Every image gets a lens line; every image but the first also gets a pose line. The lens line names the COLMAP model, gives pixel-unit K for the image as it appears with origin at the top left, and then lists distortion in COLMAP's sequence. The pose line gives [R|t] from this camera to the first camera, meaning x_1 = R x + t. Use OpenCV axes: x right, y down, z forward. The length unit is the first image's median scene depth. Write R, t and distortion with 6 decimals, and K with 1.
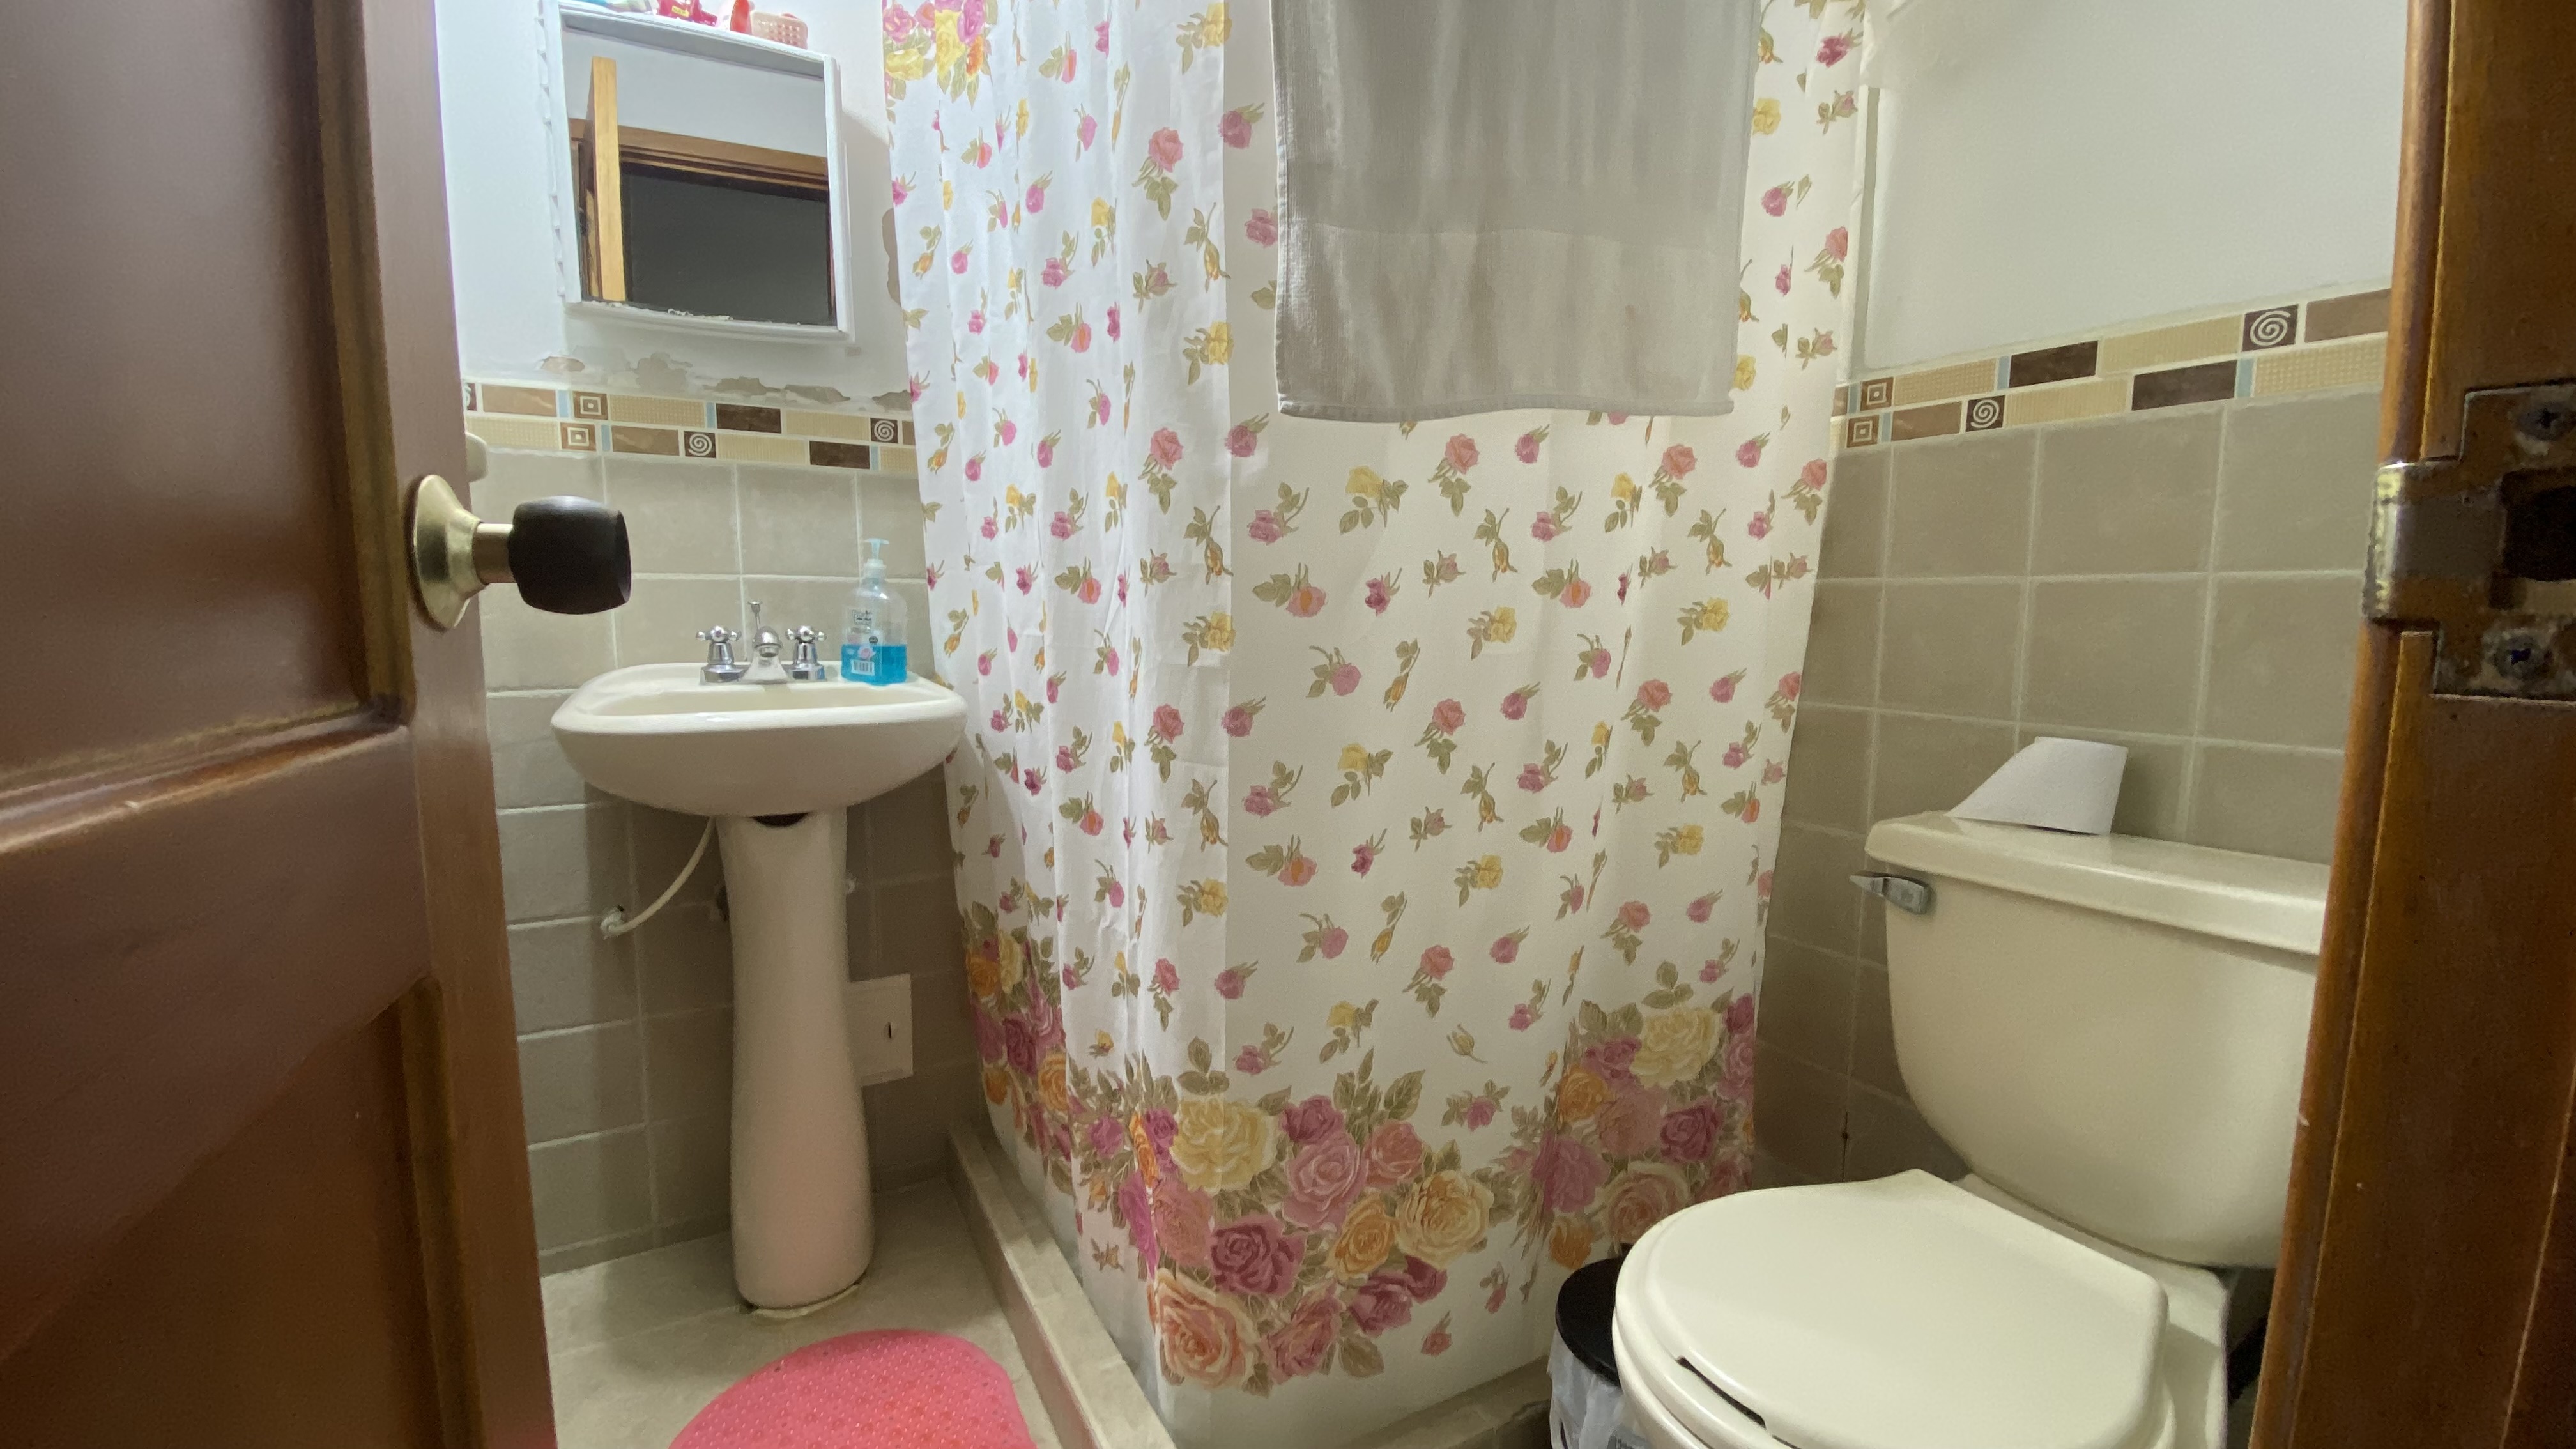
lens RADIAL K [[1048.7, 0, 1303.1], [0, 1048.7, 734.4], [0, 0, 1]] dist [-0.008847, -0.000410]
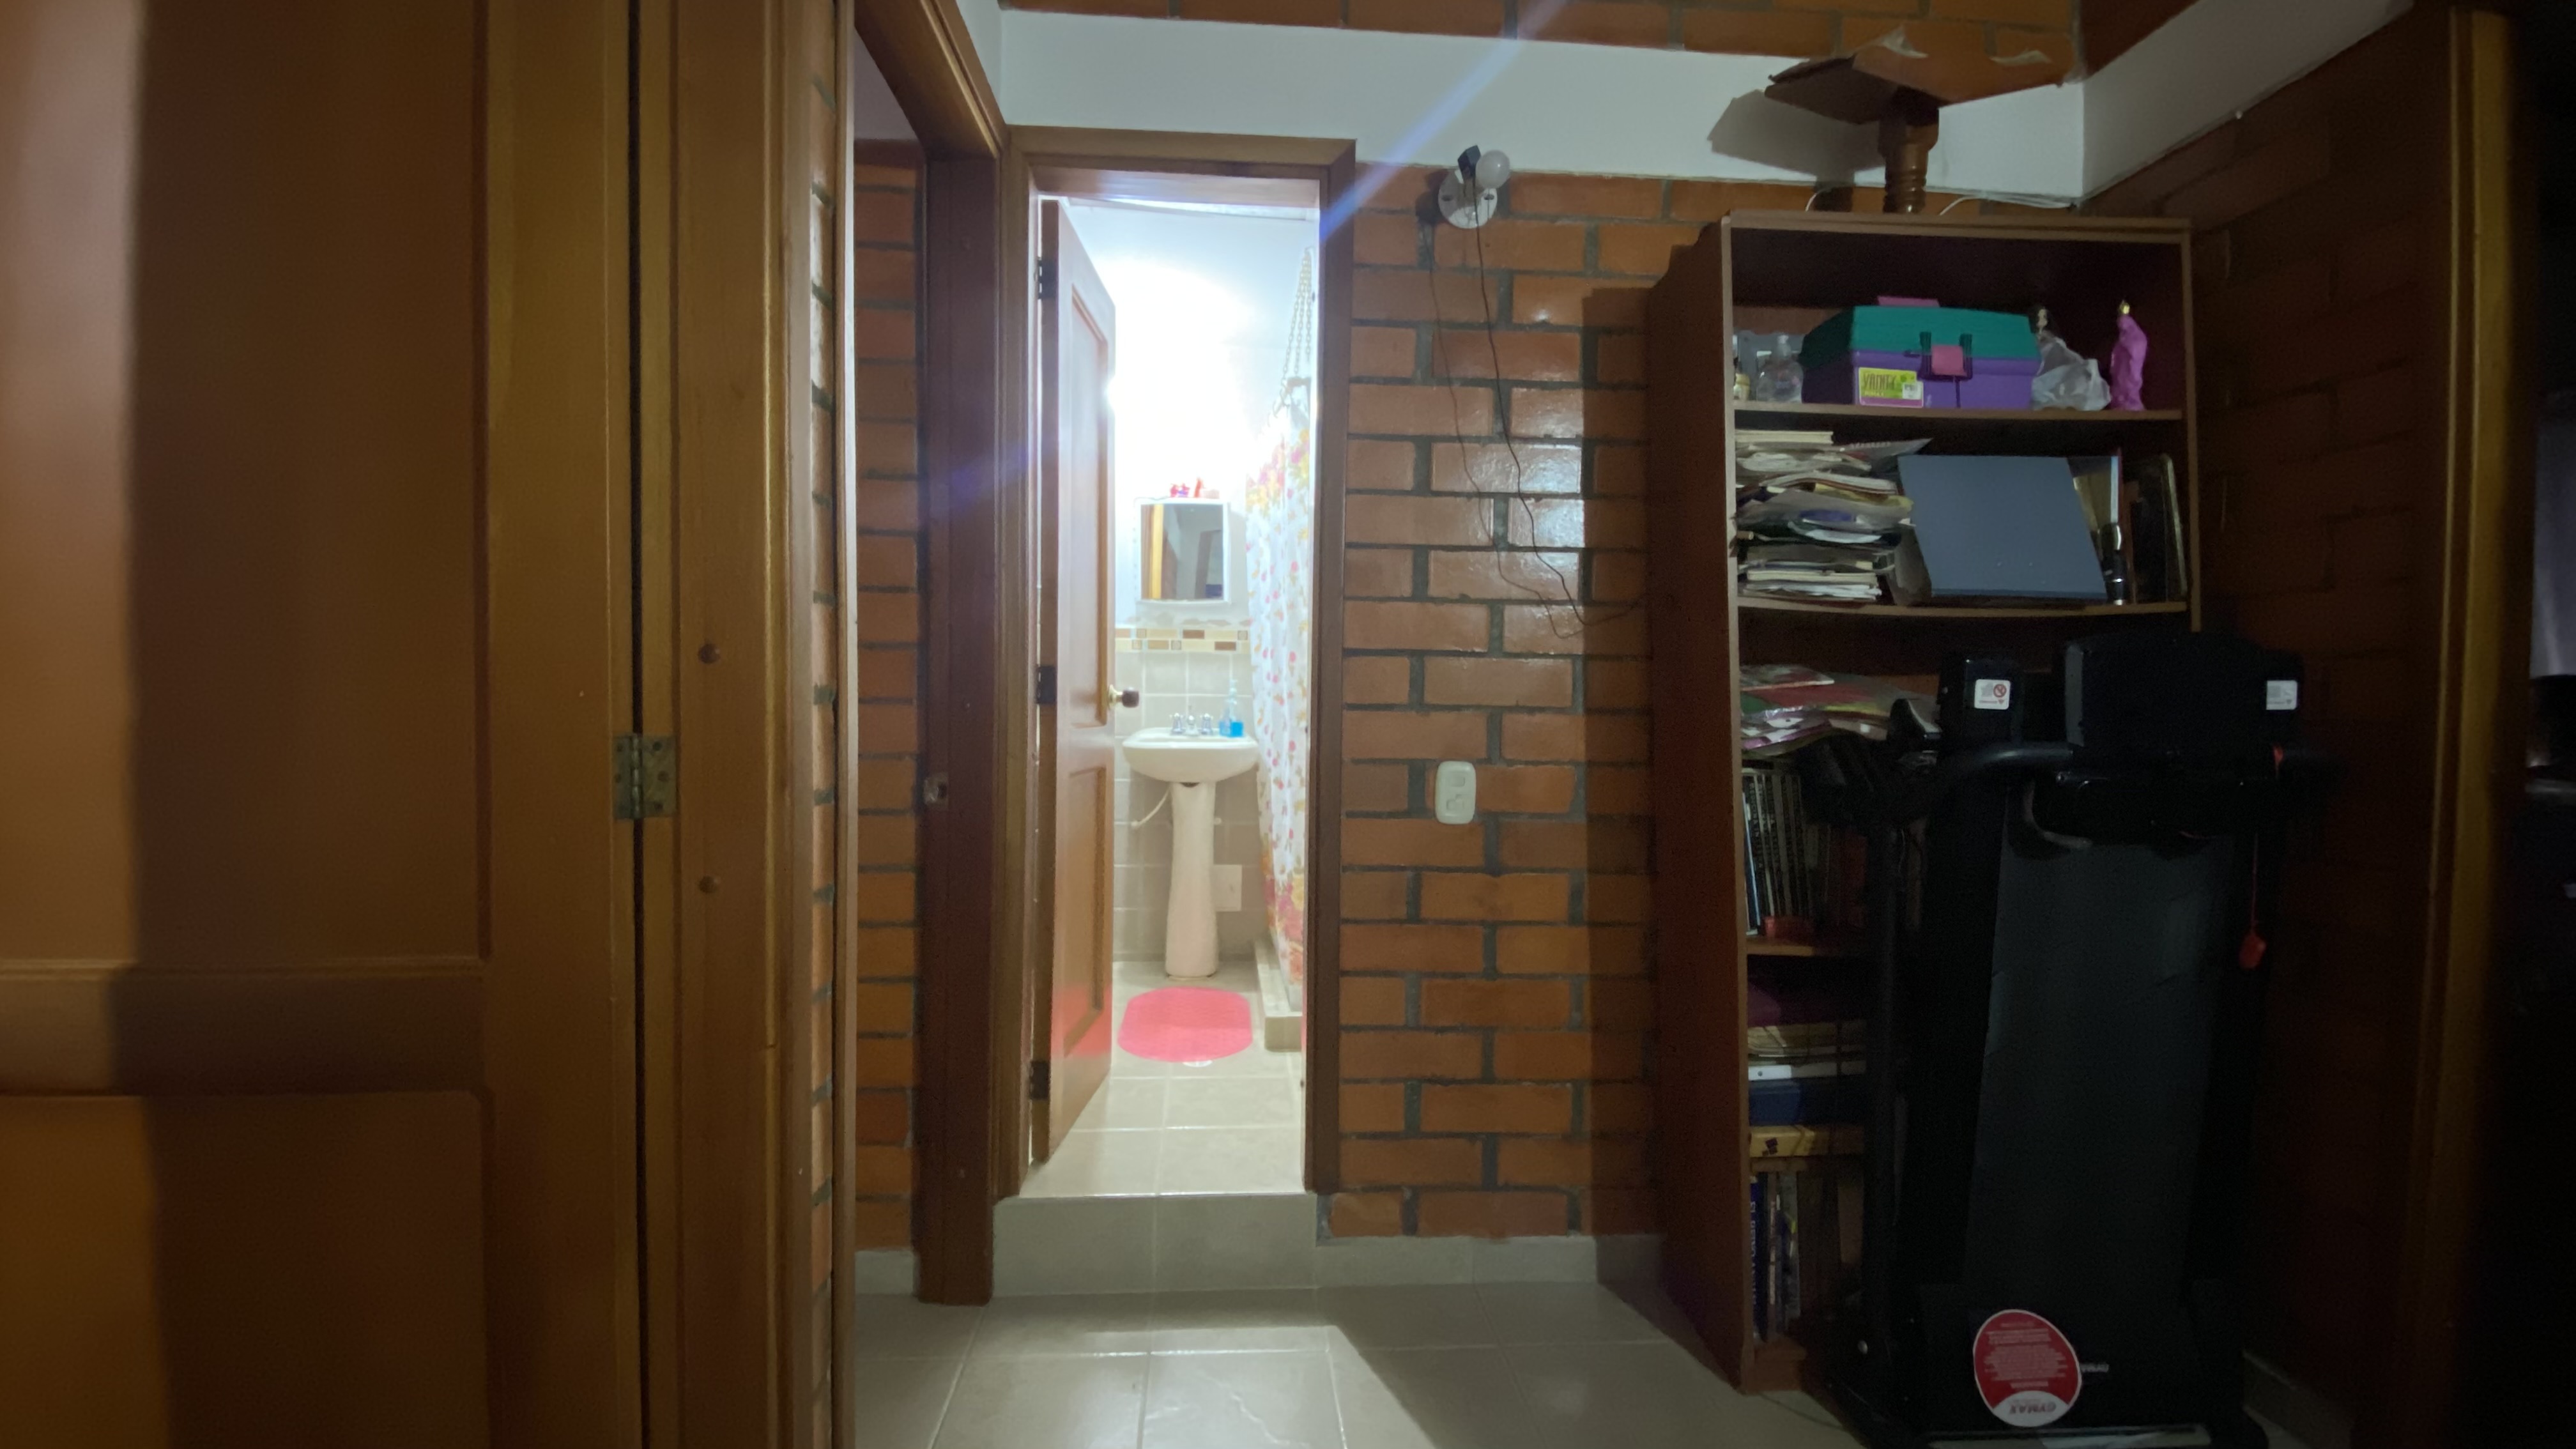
lens RADIAL K [[1048.7, 0, 1287.3], [0, 1048.7, 720.4], [0, 0, 1]] dist [-0.008847, -0.000410]
pose [[0.895502, 0.012182, -0.444891, 0.856506], [-0.060373, 0.993710, -0.094312, 0.144311], [0.440944, 0.111316, 0.890605, -1.214436]]
